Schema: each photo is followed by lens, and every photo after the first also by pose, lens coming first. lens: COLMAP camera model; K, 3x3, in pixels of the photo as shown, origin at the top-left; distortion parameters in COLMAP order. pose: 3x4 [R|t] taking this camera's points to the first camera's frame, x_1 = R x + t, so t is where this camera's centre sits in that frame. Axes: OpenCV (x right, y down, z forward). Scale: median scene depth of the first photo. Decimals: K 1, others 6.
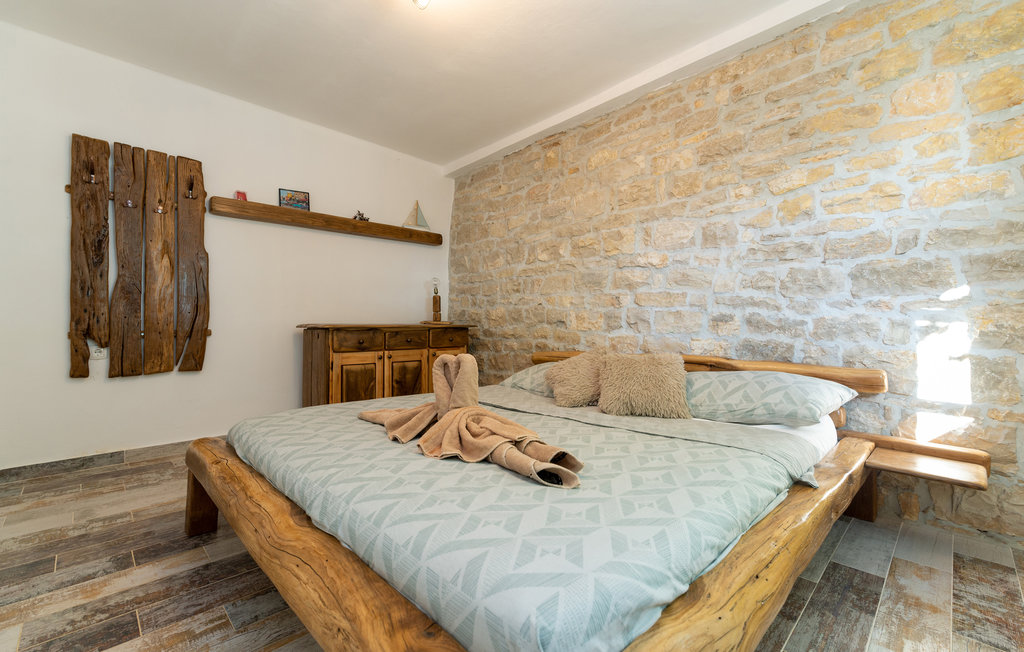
lens RADIAL K [[438.5, 0, 510.4], [0, 438.5, 322.2], [0, 0, 1]] dist [0.000425, 0.000381]
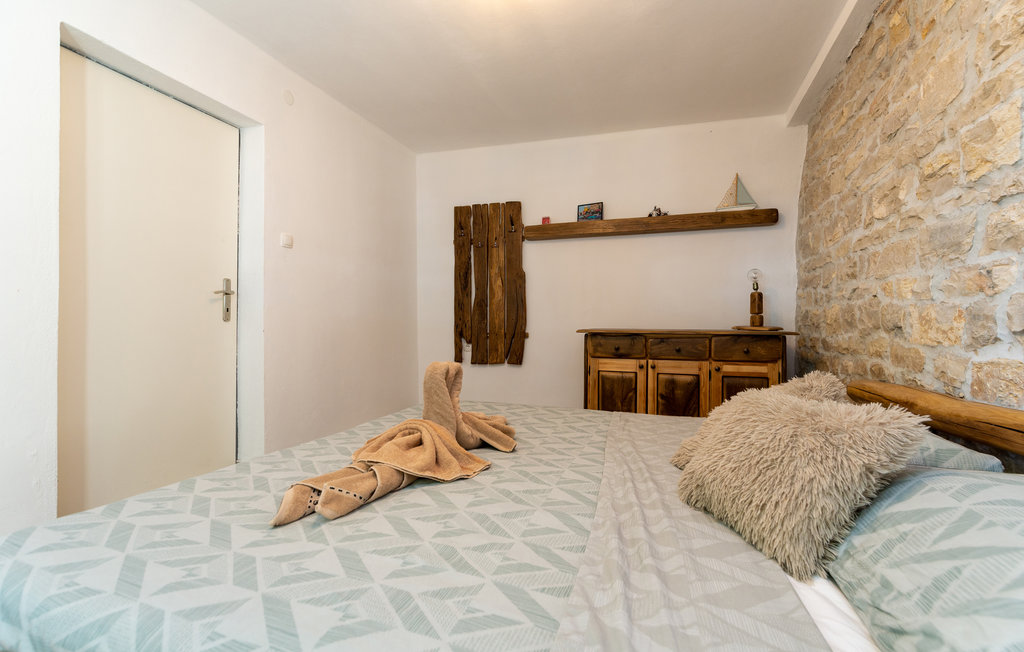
lens RADIAL K [[438.5, 0, 510.9], [0, 438.5, 325.5], [0, 0, 1]] dist [0.000425, 0.000381]
pose [[0.465707, -0.000699, -0.884939, 0.374016], [-0.002311, 0.999995, -0.002005, -0.001234], [0.884936, 0.002979, 0.465703, 0.345167]]
